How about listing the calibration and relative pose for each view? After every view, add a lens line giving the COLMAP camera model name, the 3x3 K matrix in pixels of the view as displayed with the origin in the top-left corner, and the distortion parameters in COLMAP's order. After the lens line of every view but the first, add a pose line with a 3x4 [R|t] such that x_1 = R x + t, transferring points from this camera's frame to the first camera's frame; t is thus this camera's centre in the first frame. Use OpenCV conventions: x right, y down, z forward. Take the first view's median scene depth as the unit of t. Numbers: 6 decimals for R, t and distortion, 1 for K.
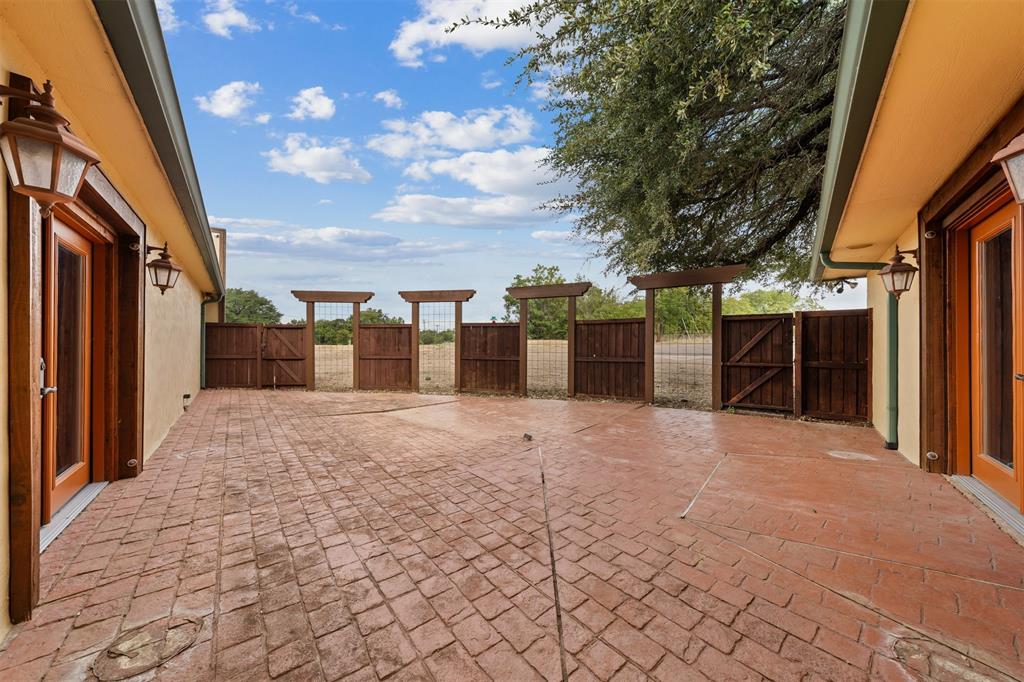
lens RADIAL K [[348.3, 0, 514.0], [0, 348.3, 344.0], [0, 0, 1]] dist [-0.001856, 0.000502]
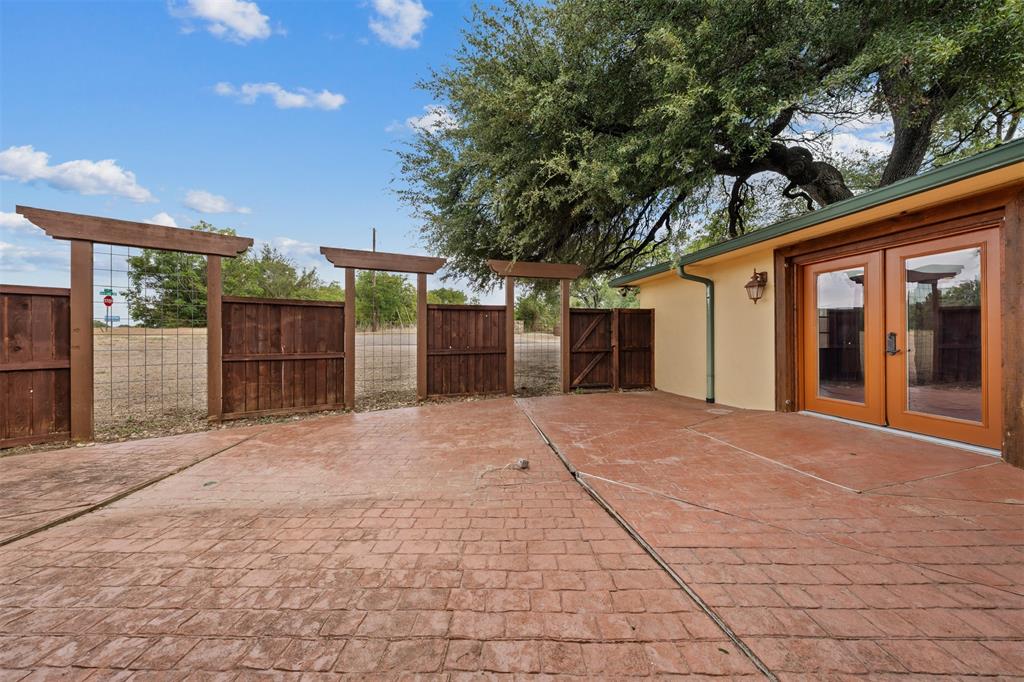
lens RADIAL K [[348.3, 0, 510.7], [0, 348.3, 334.0], [0, 0, 1]] dist [-0.001856, 0.000502]
pose [[0.645766, -0.001772, 0.763534, -0.327525], [0.001681, 0.999998, 0.000898, 0.000622], [-0.763534, 0.000703, 0.645767, 0.354911]]
